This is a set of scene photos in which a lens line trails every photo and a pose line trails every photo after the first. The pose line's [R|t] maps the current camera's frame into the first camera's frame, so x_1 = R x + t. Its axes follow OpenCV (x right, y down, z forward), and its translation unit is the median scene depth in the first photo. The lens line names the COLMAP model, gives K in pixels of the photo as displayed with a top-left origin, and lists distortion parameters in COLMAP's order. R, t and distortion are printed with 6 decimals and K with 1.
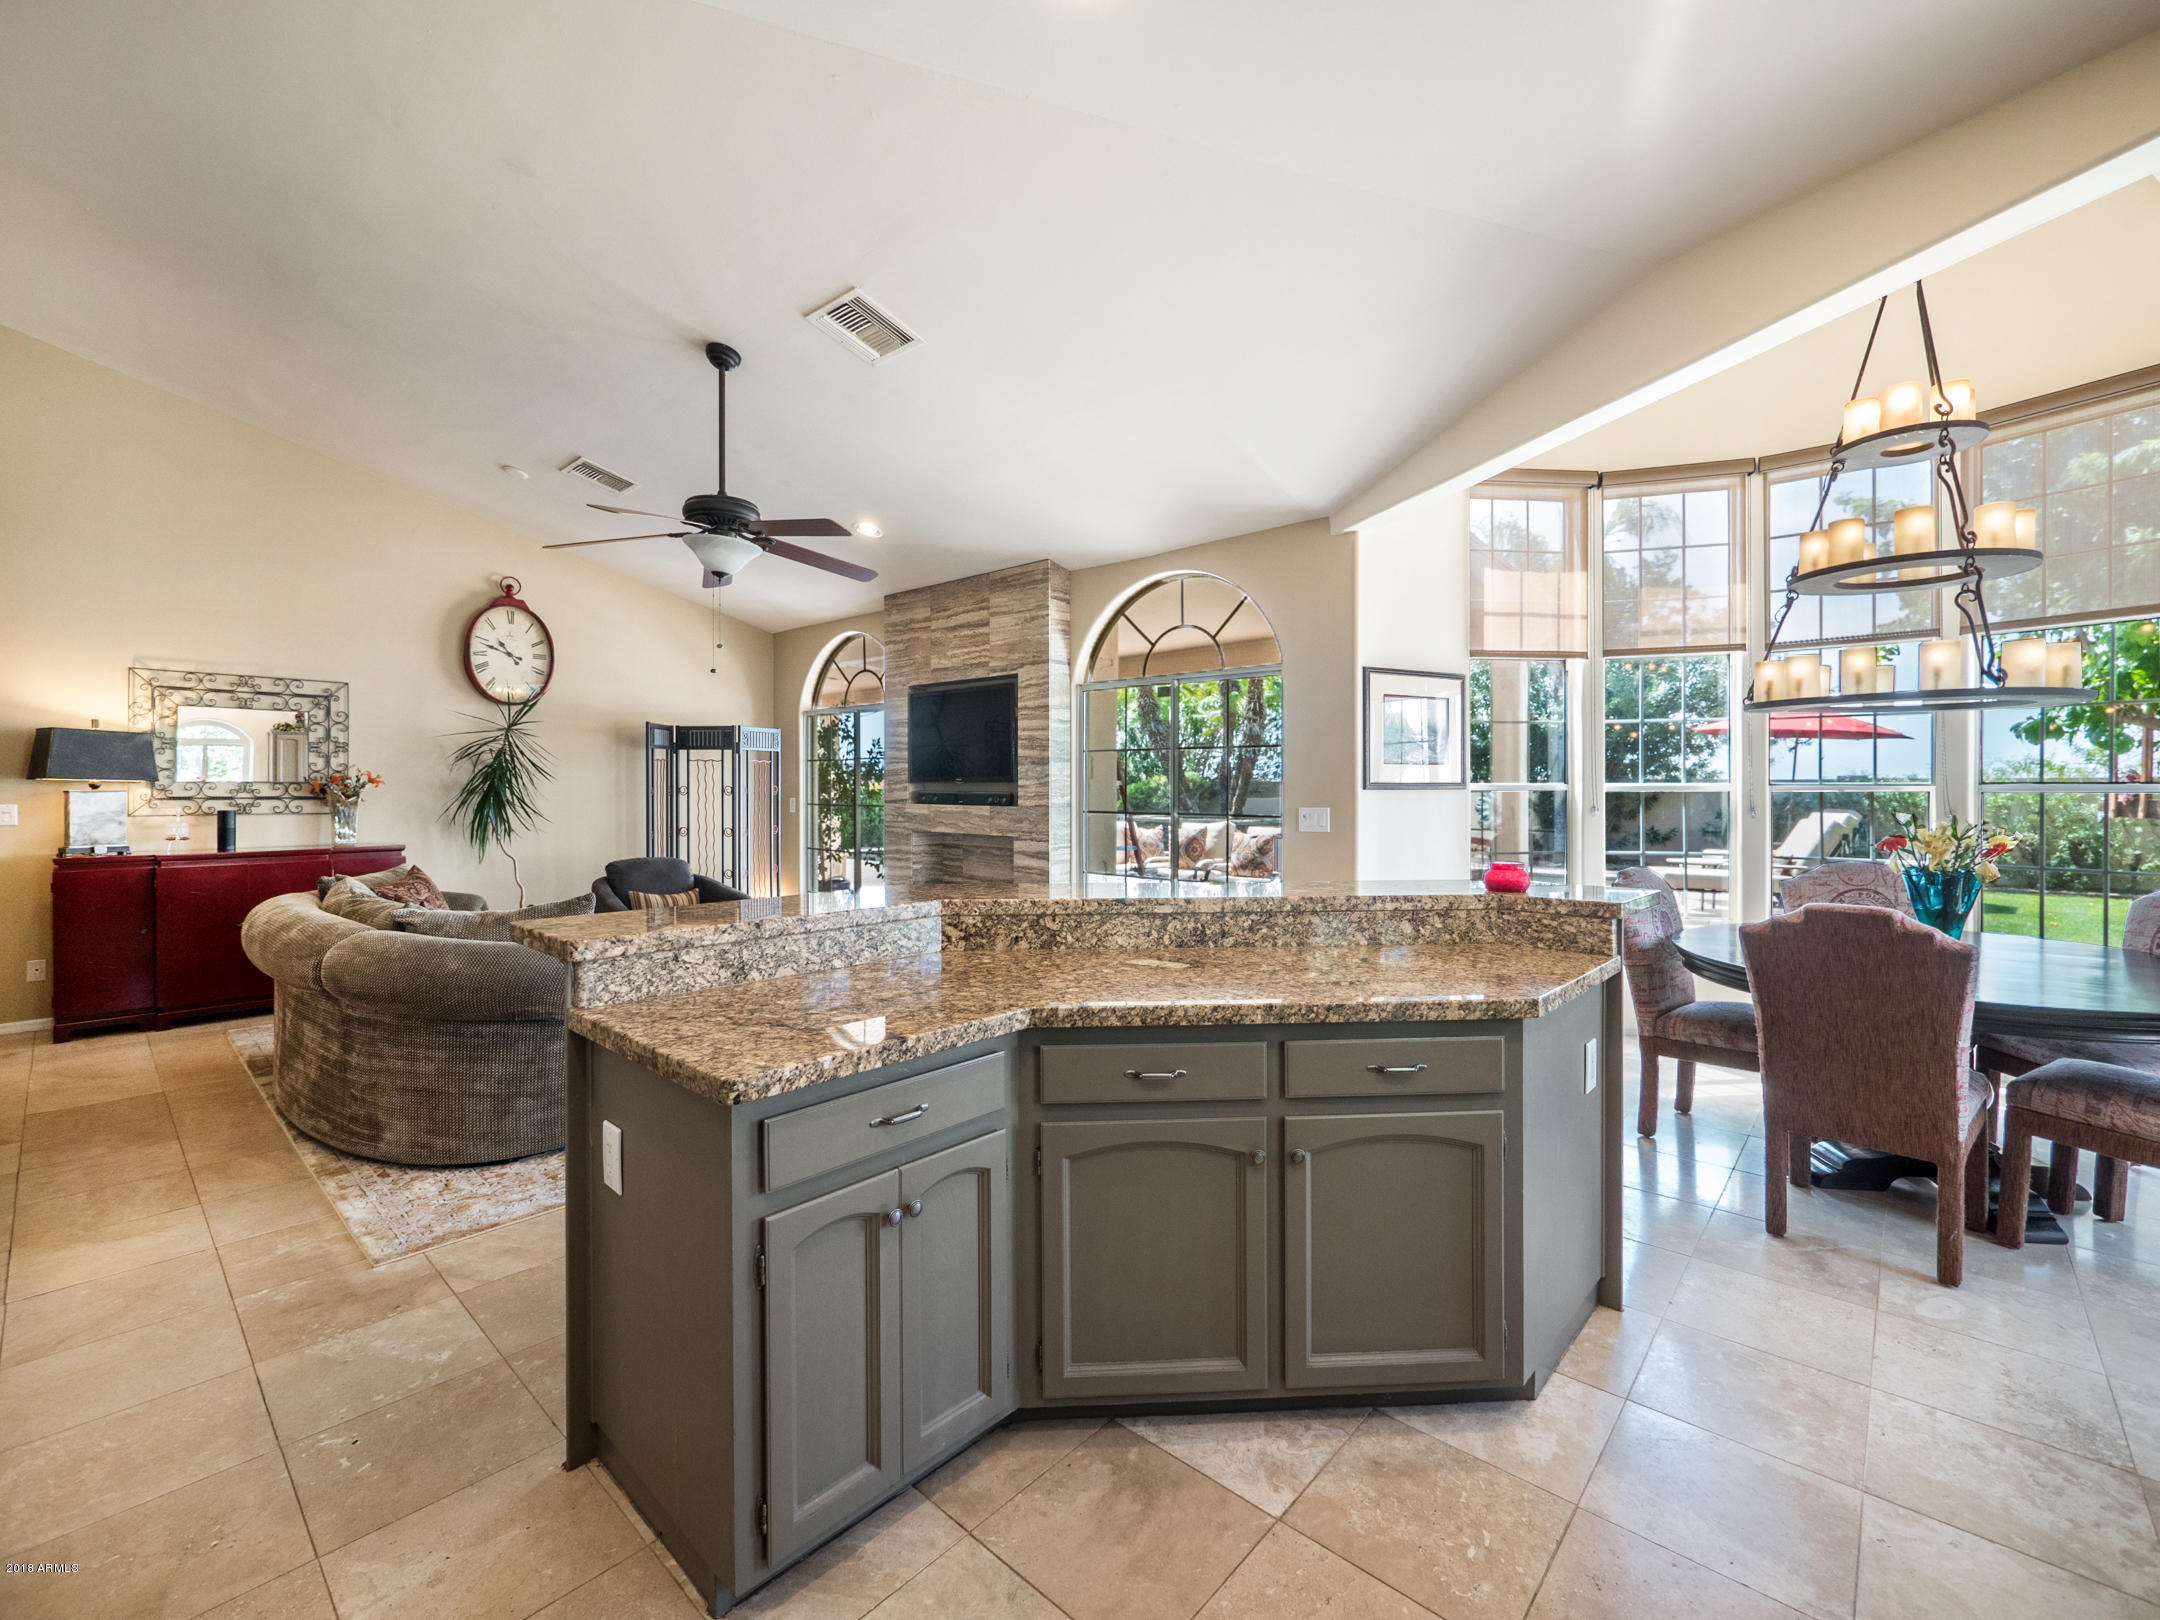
lens RADIAL K [[914.9, 0, 1082.3], [0, 914.9, 800.0], [0, 0, 1]] dist [-0.004941, 0.000353]
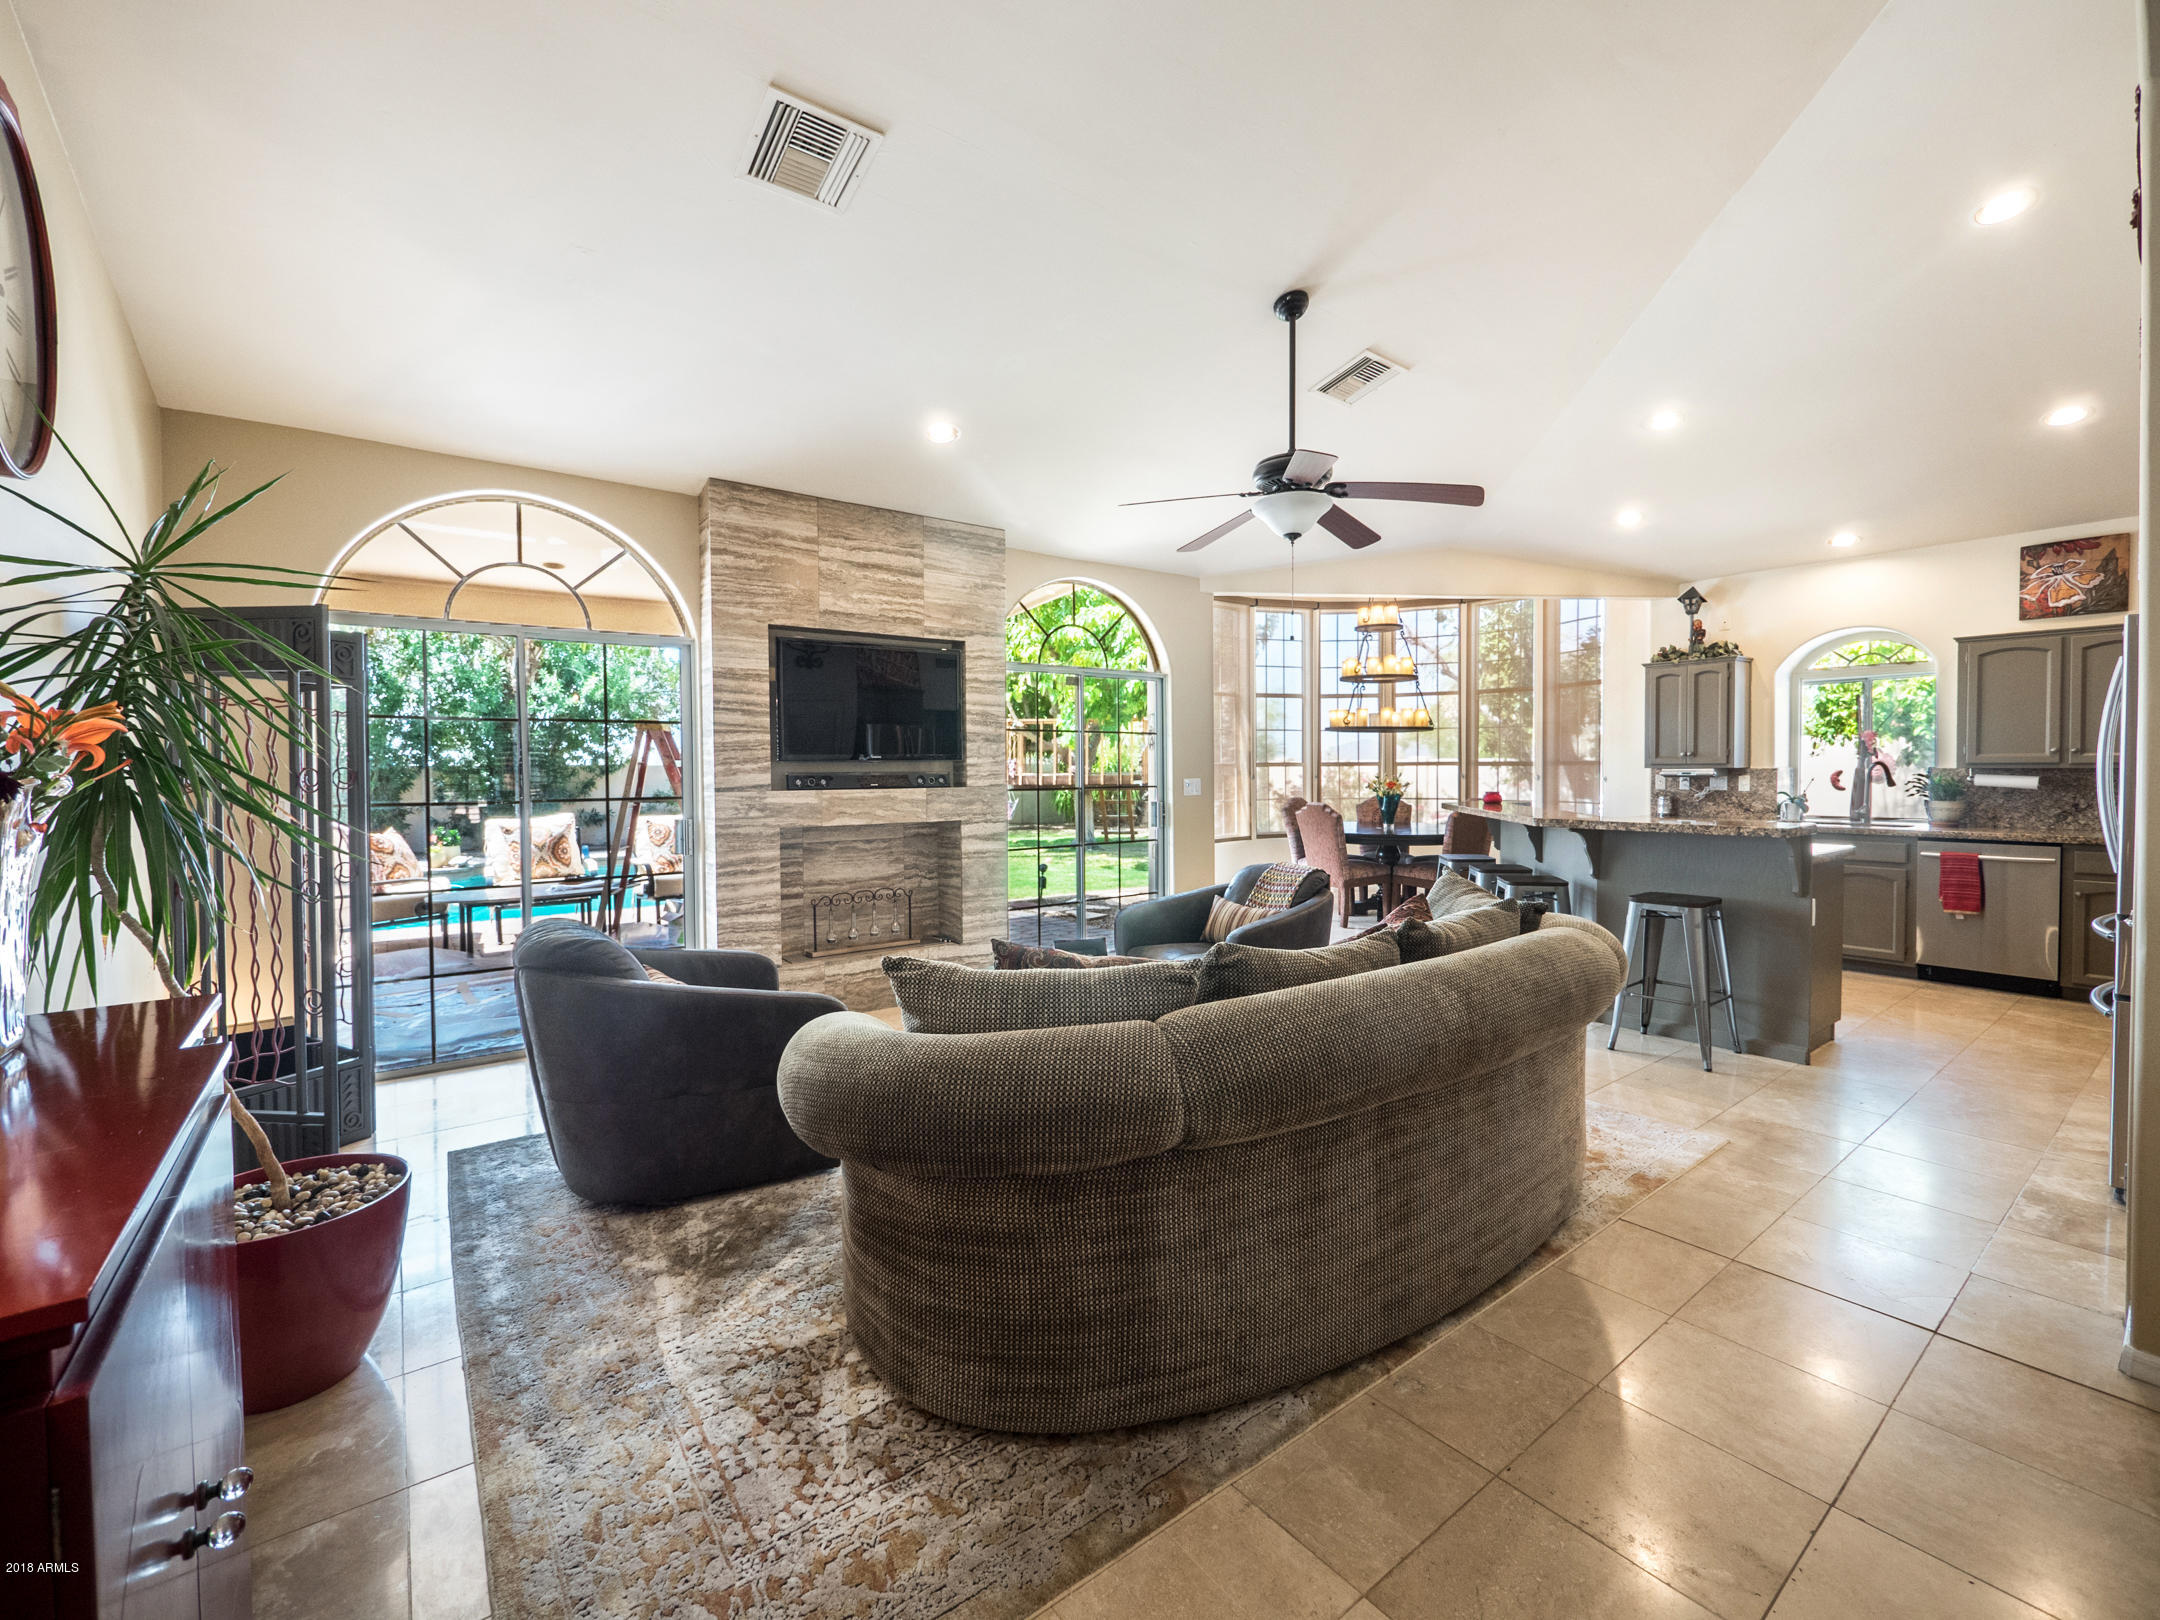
lens RADIAL K [[914.9, 0, 1083.8], [0, 914.9, 792.4], [0, 0, 1]] dist [-0.004941, 0.000353]
pose [[0.181292, -0.031488, 0.982925, -0.941239], [0.019964, 0.999399, 0.028333, -0.011159], [-0.983227, 0.014487, 0.181812, 0.713016]]
